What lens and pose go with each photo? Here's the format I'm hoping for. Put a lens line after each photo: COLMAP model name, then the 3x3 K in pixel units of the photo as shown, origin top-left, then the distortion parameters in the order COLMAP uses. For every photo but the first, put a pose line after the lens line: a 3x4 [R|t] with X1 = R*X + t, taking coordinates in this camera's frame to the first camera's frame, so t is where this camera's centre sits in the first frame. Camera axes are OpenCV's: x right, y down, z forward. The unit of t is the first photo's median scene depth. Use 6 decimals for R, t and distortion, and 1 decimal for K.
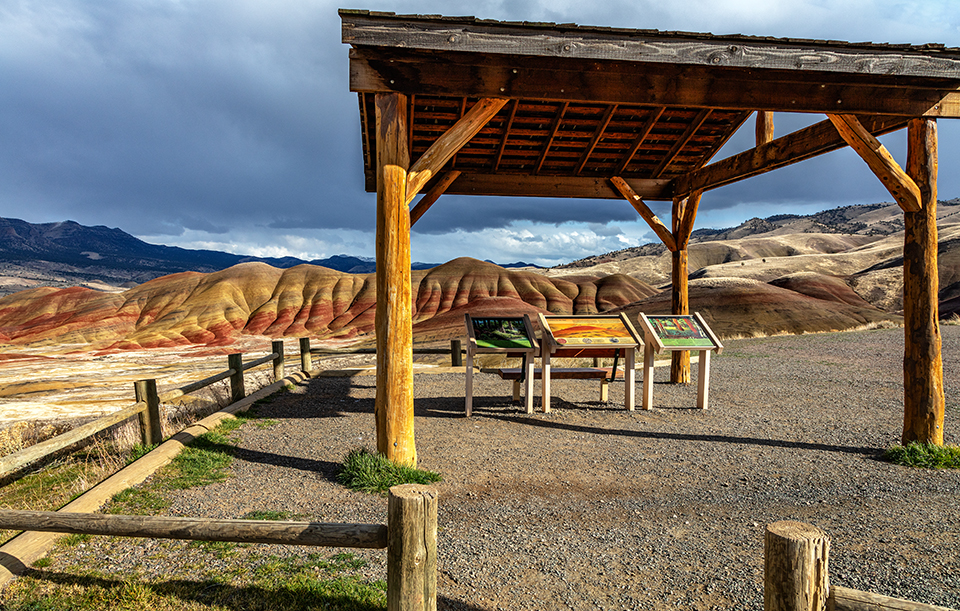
lens RADIAL K [[648.0, 0, 479.0], [0, 648.0, 304.8], [0, 0, 1]] dist [0.007497, 0.001692]
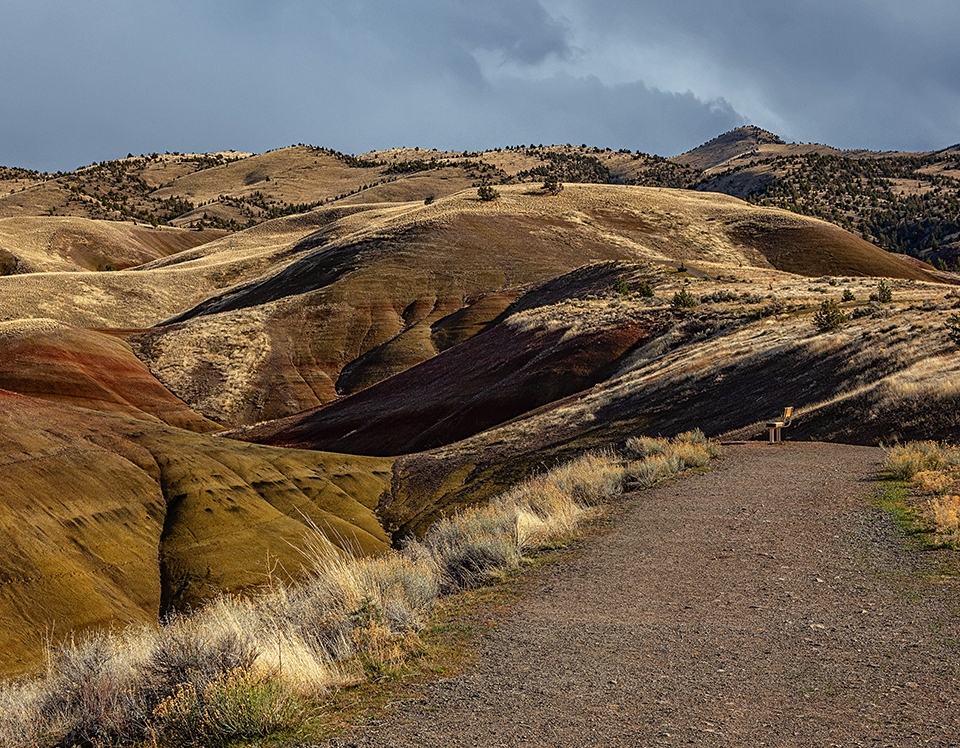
lens RADIAL K [[1337.8, 0, 479.8], [0, 1337.8, 373.7], [0, 0, 1]] dist [-0.006225, 0.000000]
pose [[0.760633, -0.013555, 0.649041, 0.212955], [0.025824, 0.999622, -0.009386, -0.007955], [-0.648669, 0.023900, 0.760695, 0.286982]]
